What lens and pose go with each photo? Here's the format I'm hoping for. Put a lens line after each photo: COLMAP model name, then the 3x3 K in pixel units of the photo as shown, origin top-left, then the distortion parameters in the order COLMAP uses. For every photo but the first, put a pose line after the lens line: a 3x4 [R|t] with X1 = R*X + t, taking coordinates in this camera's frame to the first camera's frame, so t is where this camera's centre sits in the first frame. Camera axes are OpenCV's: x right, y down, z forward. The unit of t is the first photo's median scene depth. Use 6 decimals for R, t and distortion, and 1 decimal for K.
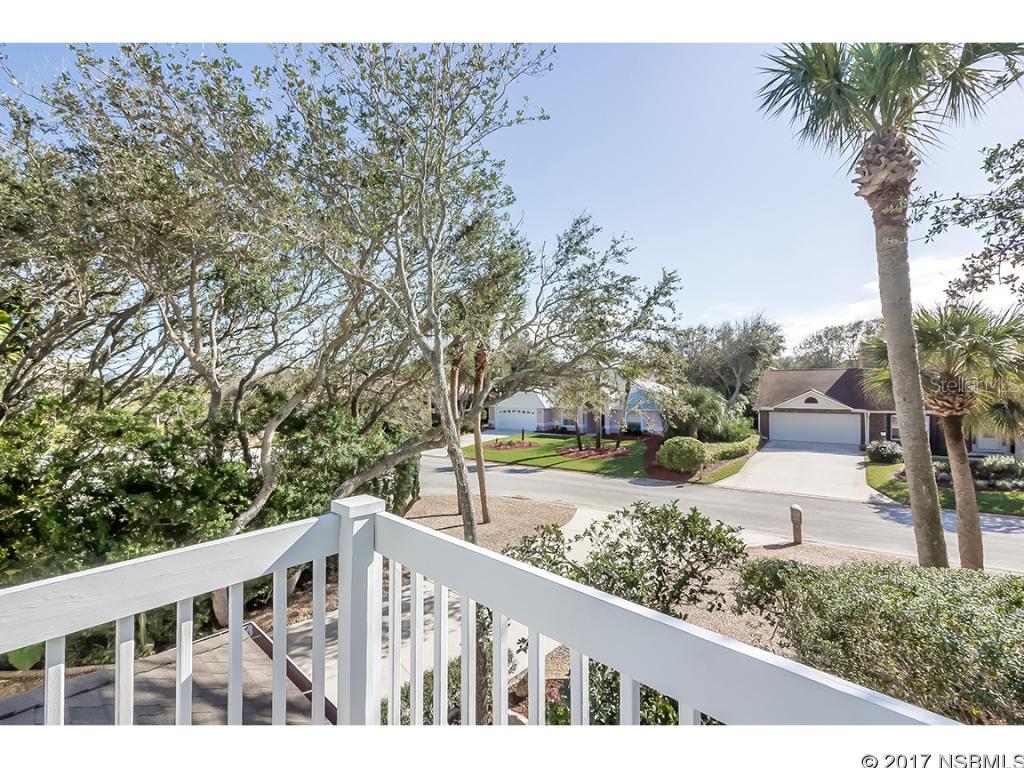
lens RADIAL K [[469.1, 0, 524.4], [0, 469.1, 380.2], [0, 0, 1]] dist [0.001783, 0.000059]
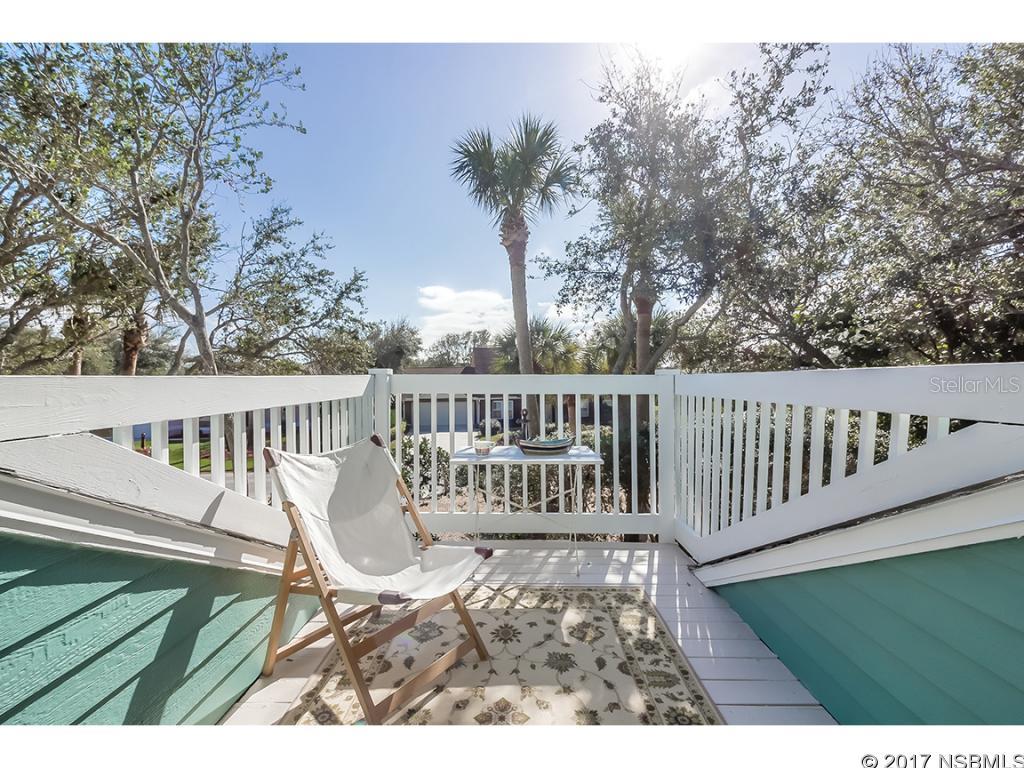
lens RADIAL K [[469.1, 0, 524.4], [0, 469.1, 380.2], [0, 0, 1]] dist [0.001783, 0.000059]
pose [[0.731400, -0.004259, 0.681935, -0.197546], [0.008552, 0.999959, -0.002927, 0.048818], [-0.681895, 0.007973, 0.731407, -0.140998]]
